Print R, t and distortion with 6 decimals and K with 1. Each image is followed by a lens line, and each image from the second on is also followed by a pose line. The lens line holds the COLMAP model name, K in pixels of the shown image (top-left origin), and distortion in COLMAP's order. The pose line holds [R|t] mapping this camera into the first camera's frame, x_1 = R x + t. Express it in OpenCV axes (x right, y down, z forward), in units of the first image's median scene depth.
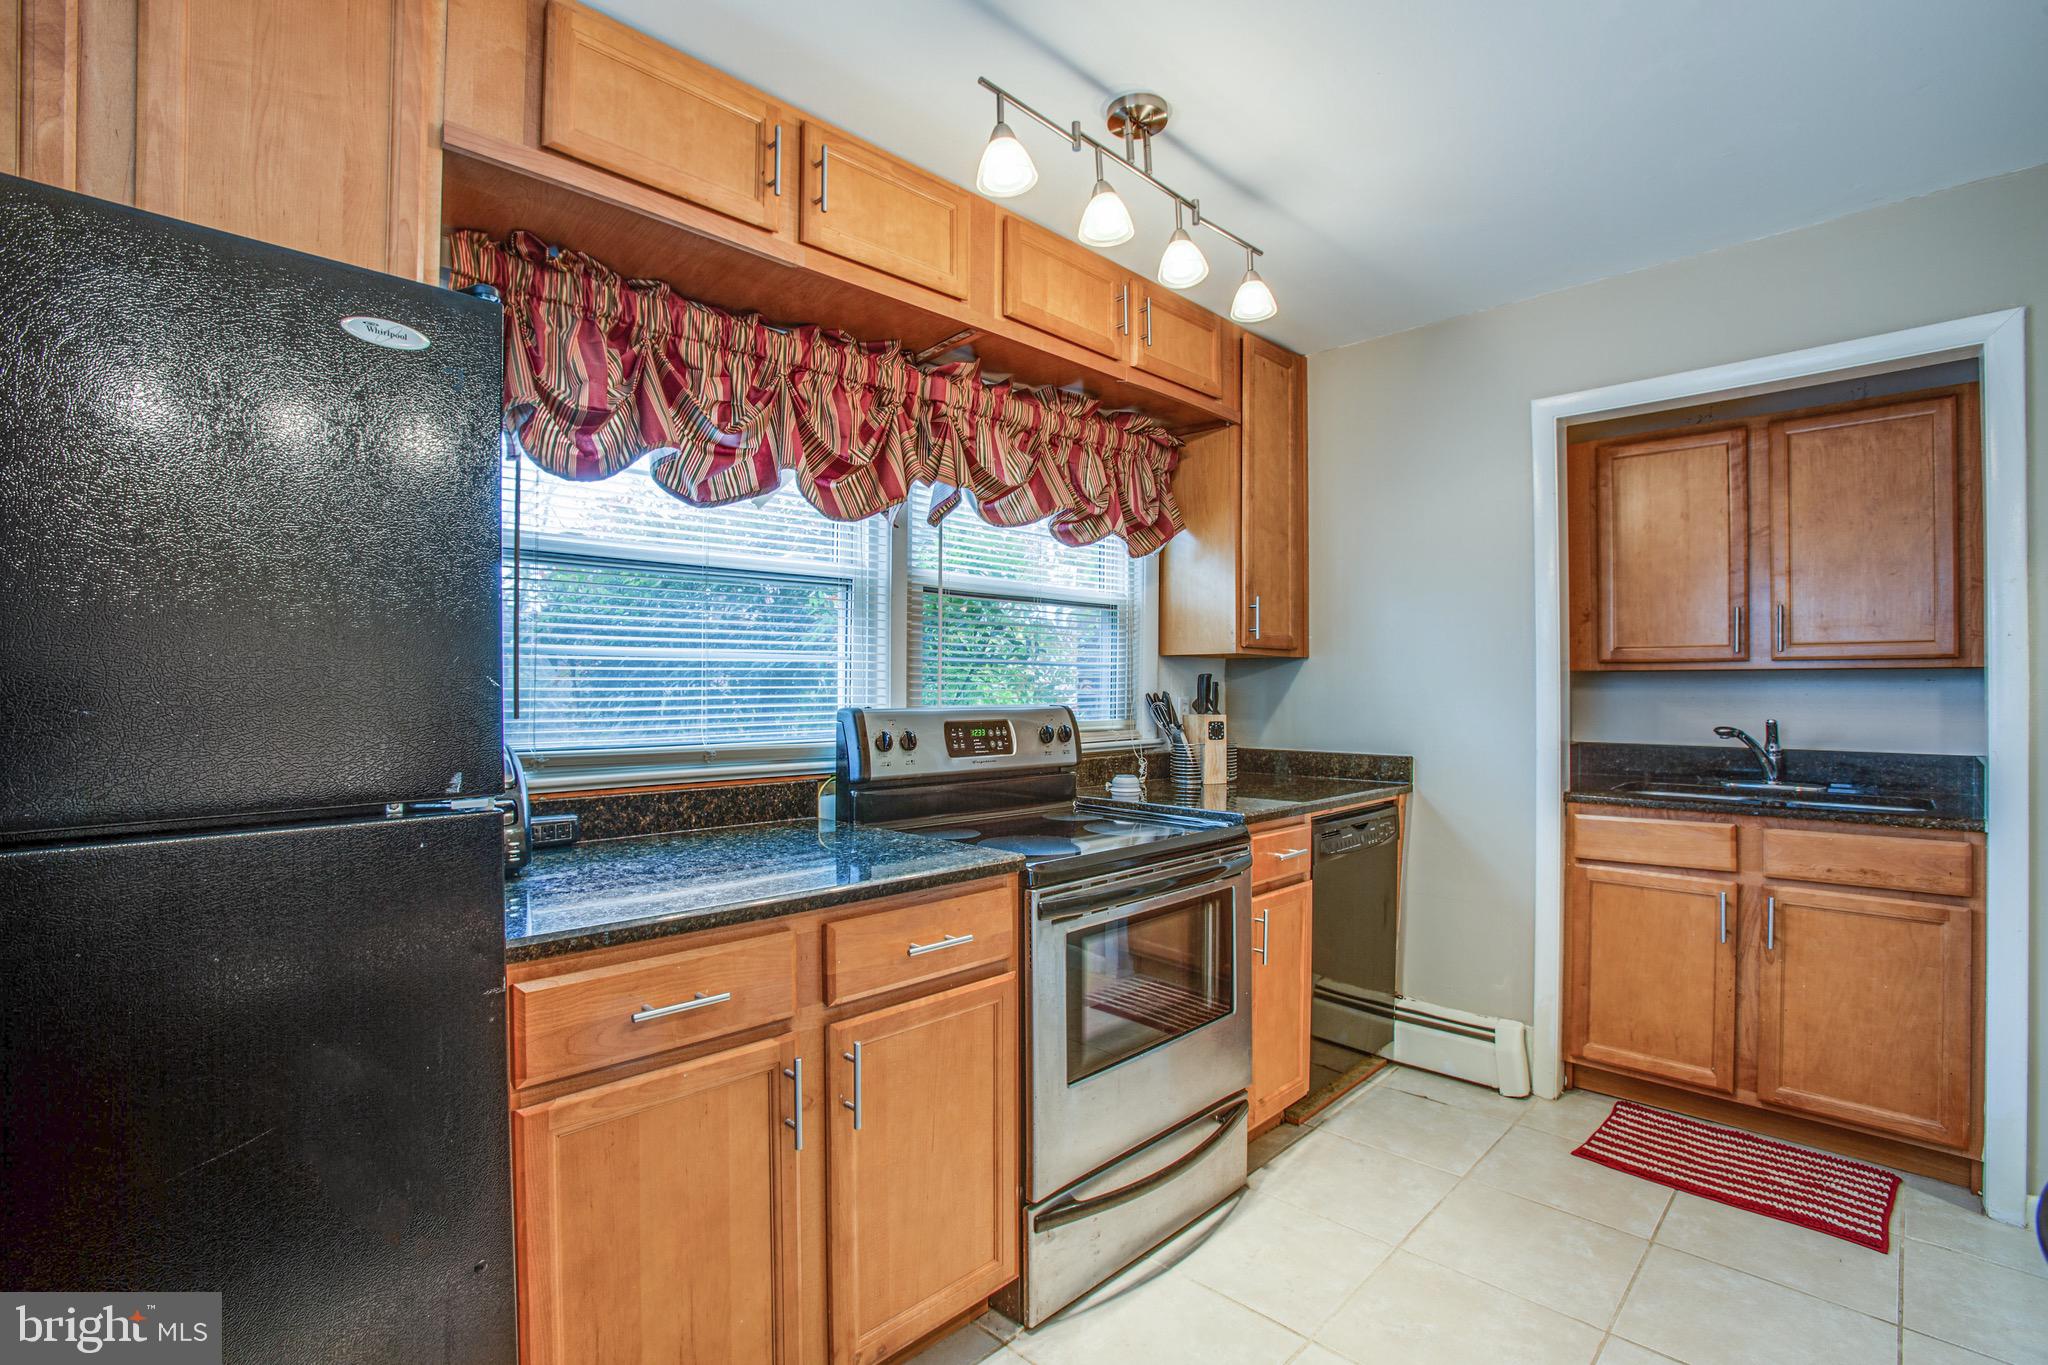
lens RADIAL K [[957.9, 0, 1023.6], [0, 957.9, 682.4], [0, 0, 1]] dist [-0.049999, 0.000976]
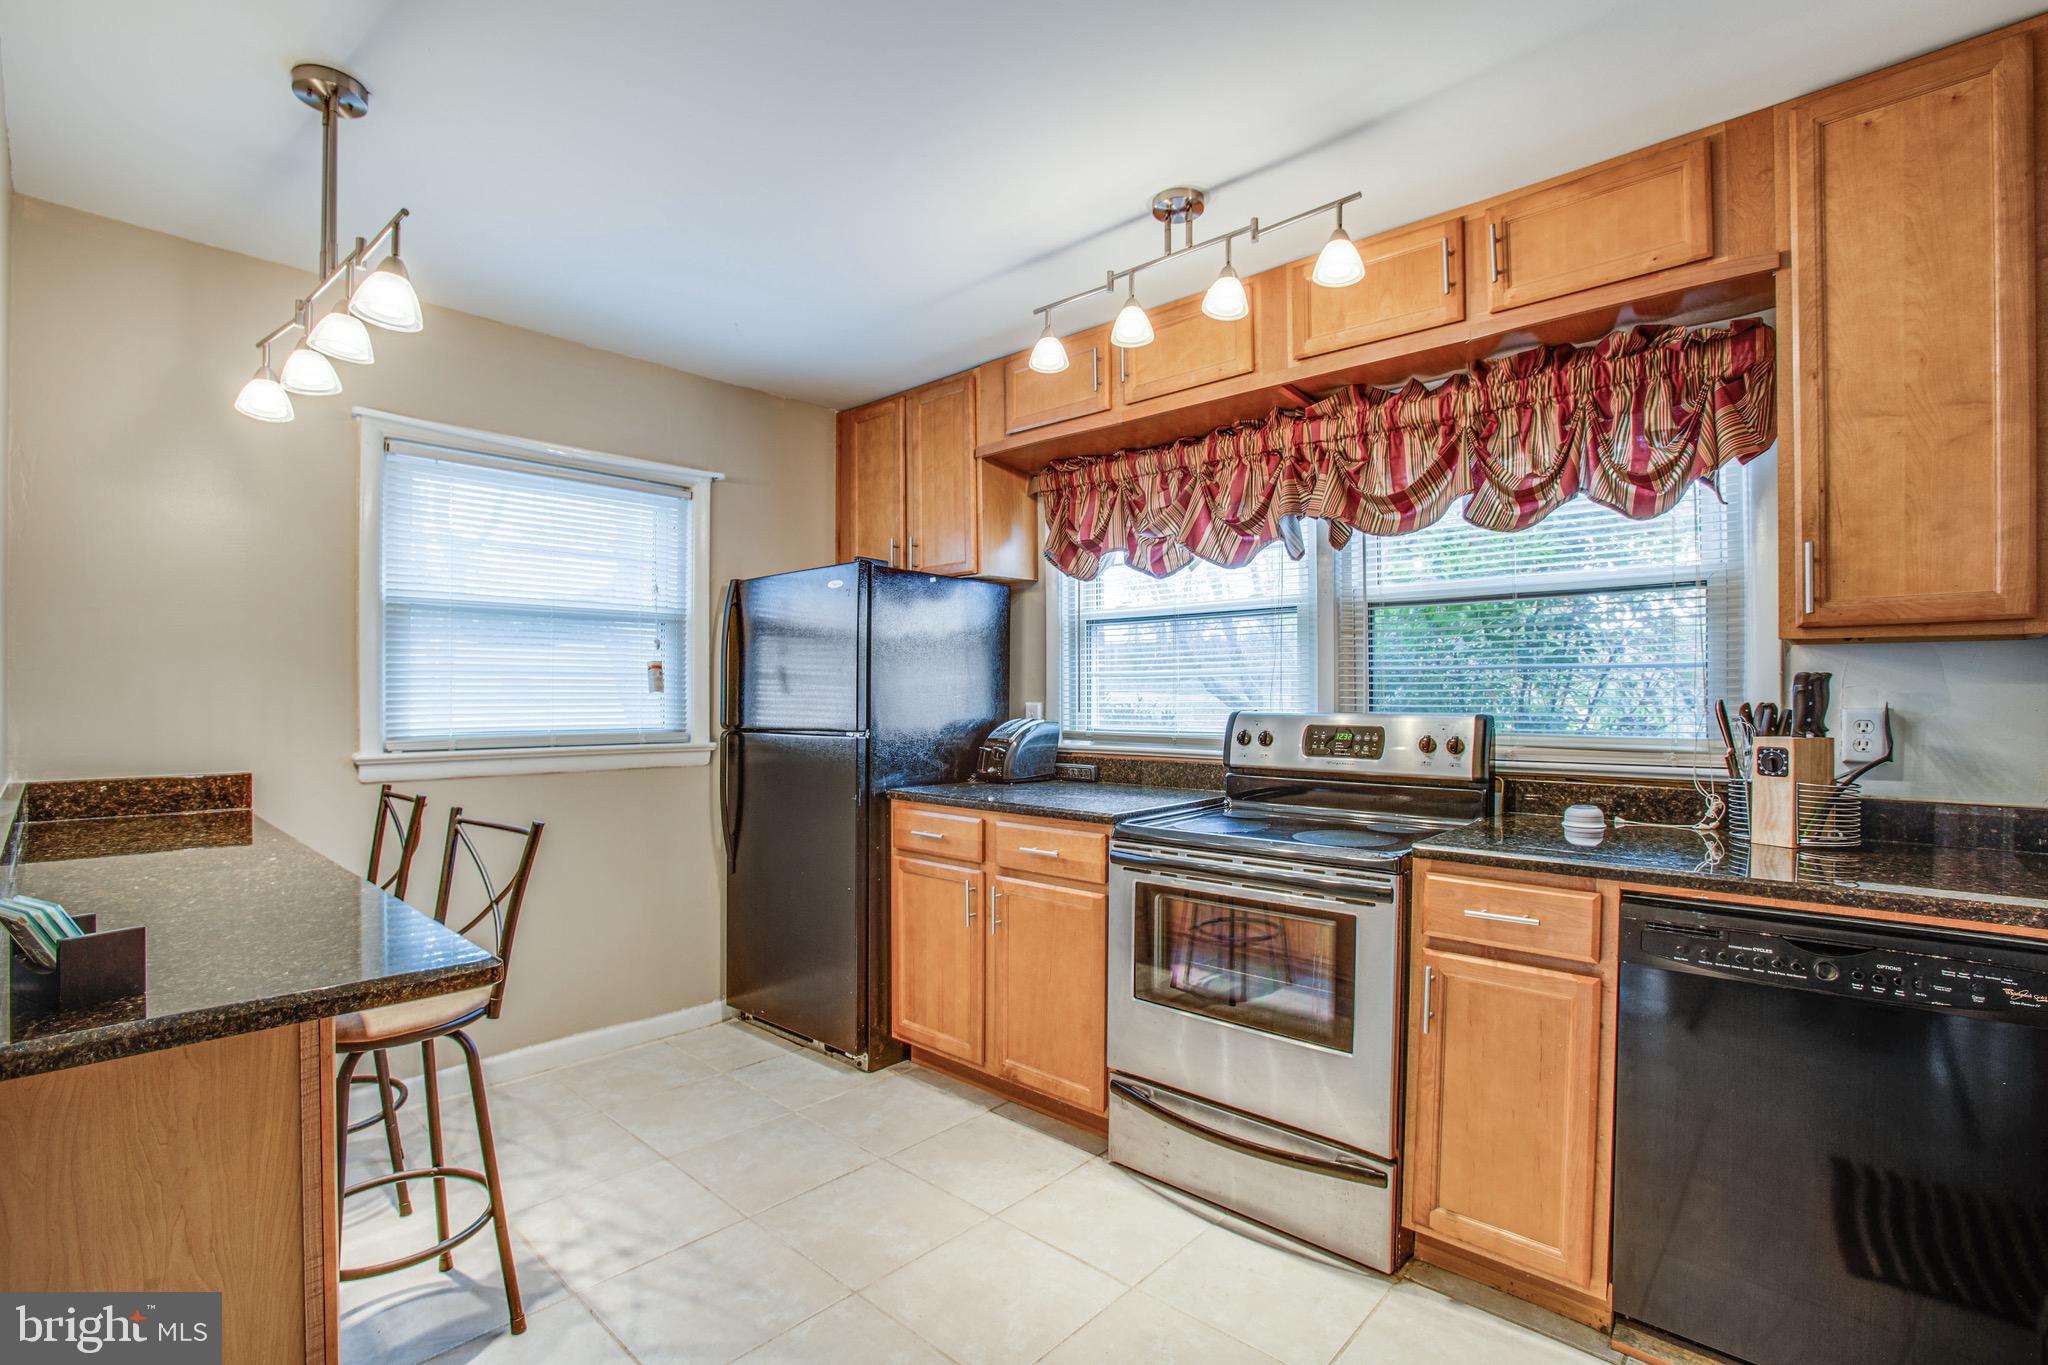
lens RADIAL K [[957.9, 0, 1023.5], [0, 957.9, 691.1], [0, 0, 1]] dist [-0.049999, 0.000976]
pose [[0.045867, -0.004949, -0.998935, 1.110663], [0.004125, 0.999980, -0.004765, 0.005623], [0.998939, -0.003902, 0.045886, 0.648609]]
